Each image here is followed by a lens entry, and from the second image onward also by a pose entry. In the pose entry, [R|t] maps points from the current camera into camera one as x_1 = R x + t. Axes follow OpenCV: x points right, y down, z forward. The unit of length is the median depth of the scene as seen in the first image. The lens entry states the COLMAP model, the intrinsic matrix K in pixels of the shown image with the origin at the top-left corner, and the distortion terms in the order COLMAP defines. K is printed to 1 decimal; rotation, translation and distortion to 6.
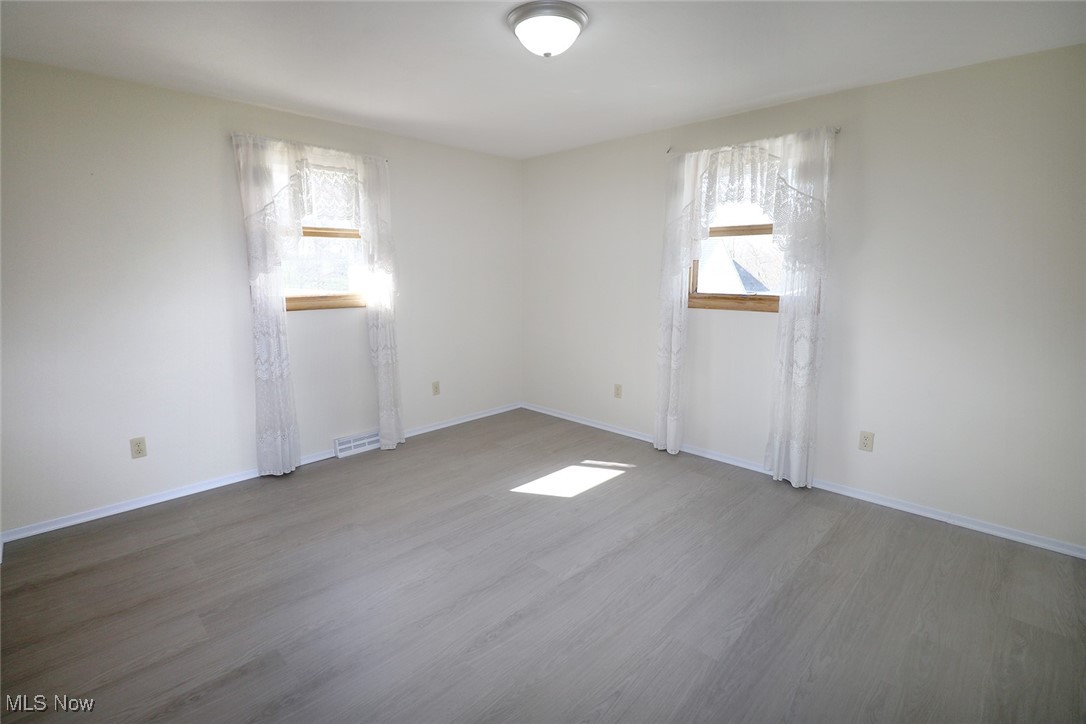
lens RADIAL K [[499.5, 0, 538.3], [0, 499.5, 335.1], [0, 0, 1]] dist [-0.011423, -0.001081]
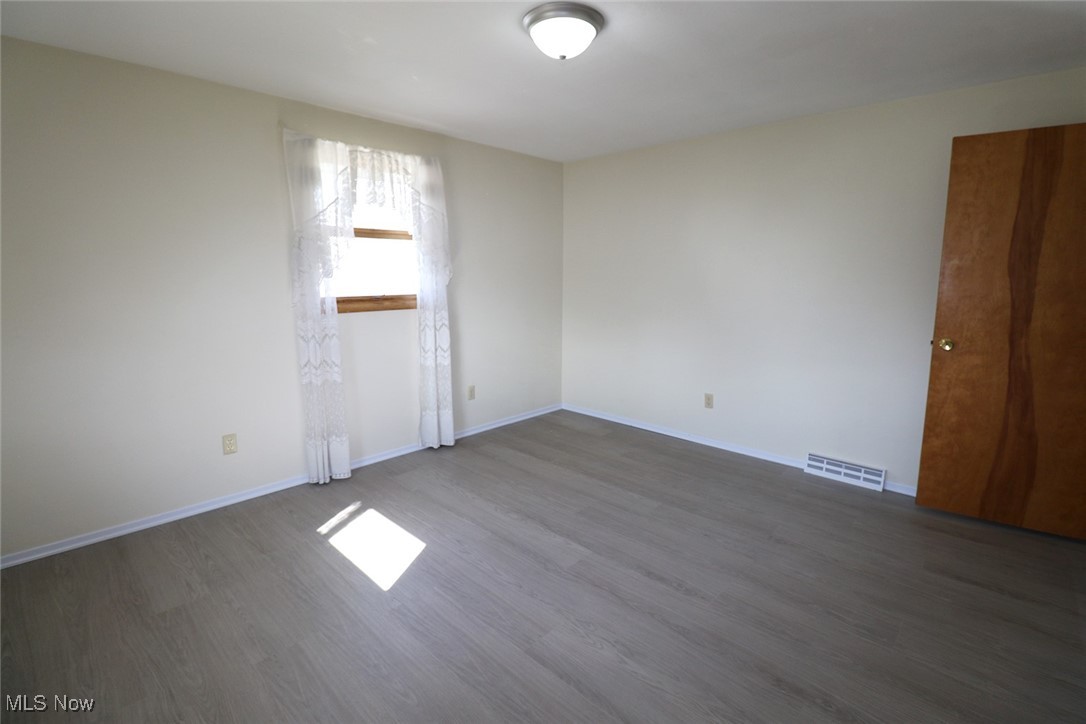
lens RADIAL K [[499.5, 0, 538.3], [0, 499.5, 335.1], [0, 0, 1]] dist [-0.011423, -0.001081]
pose [[0.005885, -0.126171, 0.991991, -0.671726], [0.127434, 0.984015, 0.124400, -0.092525], [-0.991830, 0.125681, 0.021870, 0.701664]]
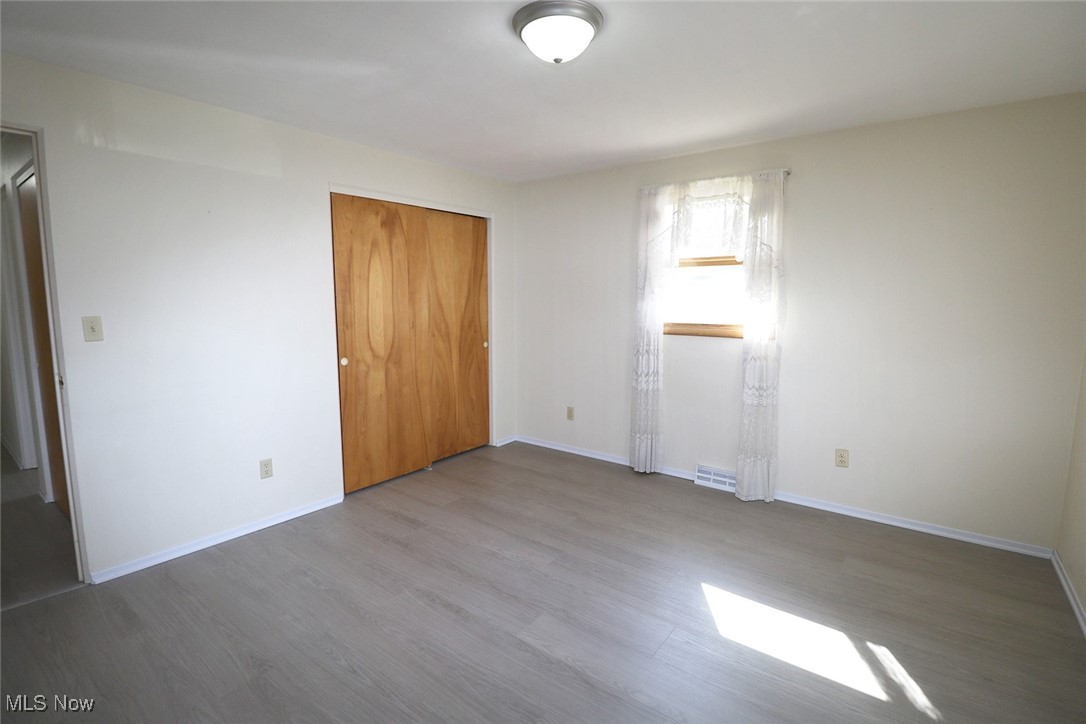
lens RADIAL K [[513.4, 0, 538.6], [0, 513.4, 358.7], [0, 0, 1]] dist [-0.016023, -0.000357]
pose [[0.123534, 0.117882, -0.985314, 0.627062], [-0.131253, 0.986137, 0.101524, -0.076158], [0.983622, 0.116784, 0.137294, 0.577395]]
